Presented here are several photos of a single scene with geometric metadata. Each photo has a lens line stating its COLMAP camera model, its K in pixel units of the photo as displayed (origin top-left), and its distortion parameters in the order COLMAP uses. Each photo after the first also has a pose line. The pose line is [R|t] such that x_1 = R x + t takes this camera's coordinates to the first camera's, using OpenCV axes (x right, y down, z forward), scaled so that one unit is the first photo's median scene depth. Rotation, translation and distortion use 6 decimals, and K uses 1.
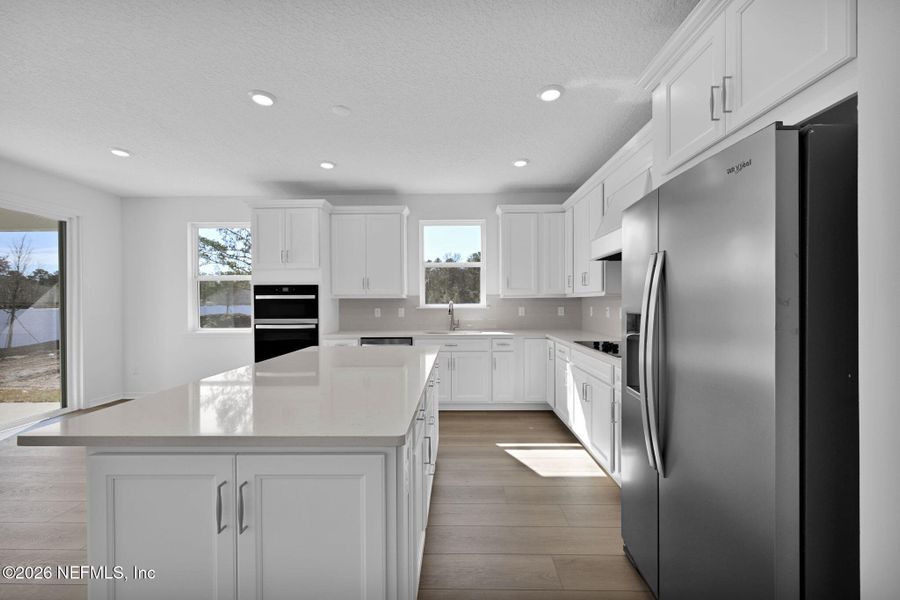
lens RADIAL K [[356.9, 0, 454.9], [0, 356.9, 304.0], [0, 0, 1]] dist [0.002106, -0.000906]
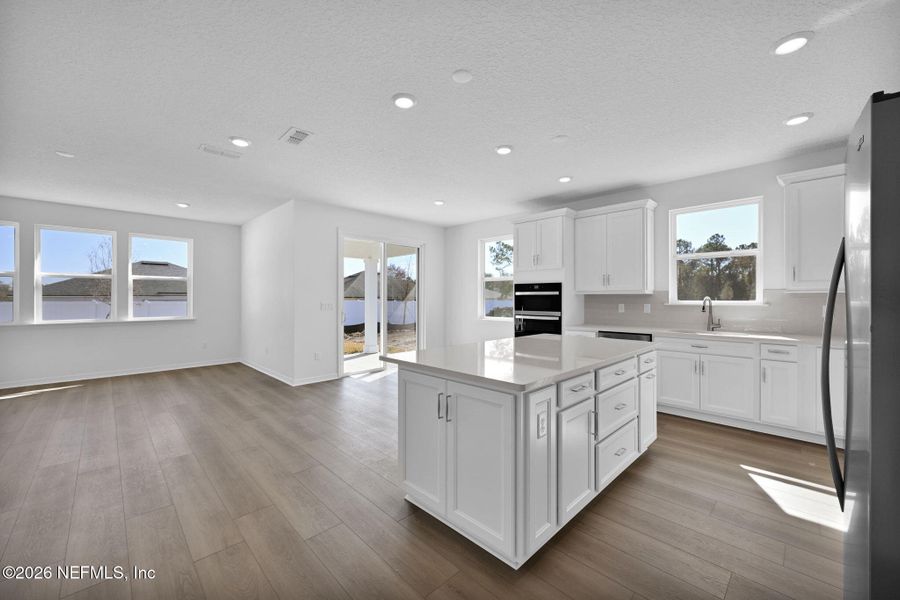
lens RADIAL K [[356.9, 0, 450.7], [0, 356.9, 296.5], [0, 0, 1]] dist [0.002106, -0.000906]
pose [[0.716079, 0.002332, -0.698015, 0.159648], [-0.007725, 0.999960, -0.004584, -0.000284], [0.697977, 0.008674, 0.716068, -0.071962]]
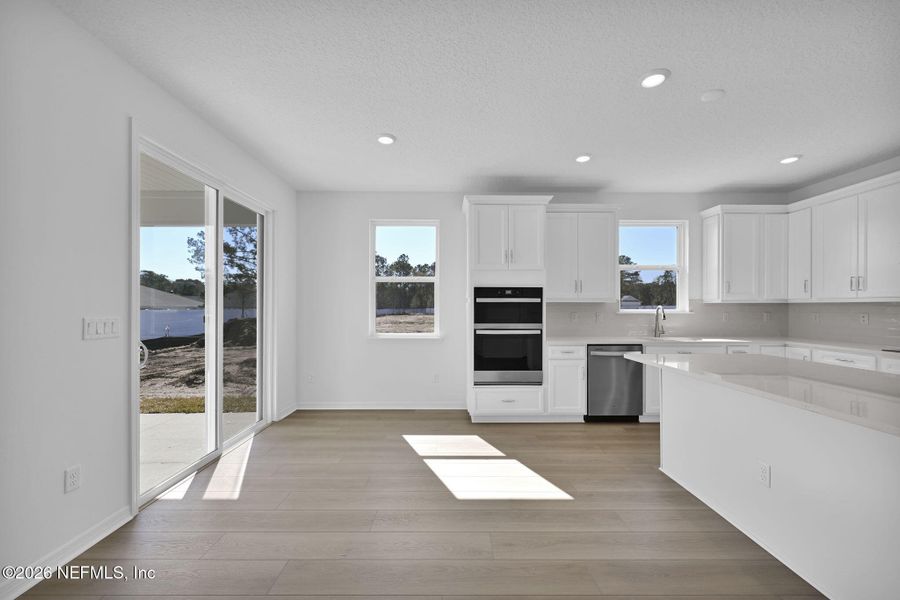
lens RADIAL K [[356.9, 0, 445.5], [0, 356.9, 305.9], [0, 0, 1]] dist [0.002106, -0.000906]
pose [[0.999549, 0.007224, 0.029135, -0.639921], [-0.007002, 0.999946, -0.007696, 0.003771], [-0.029189, 0.007489, 0.999546, 0.075468]]
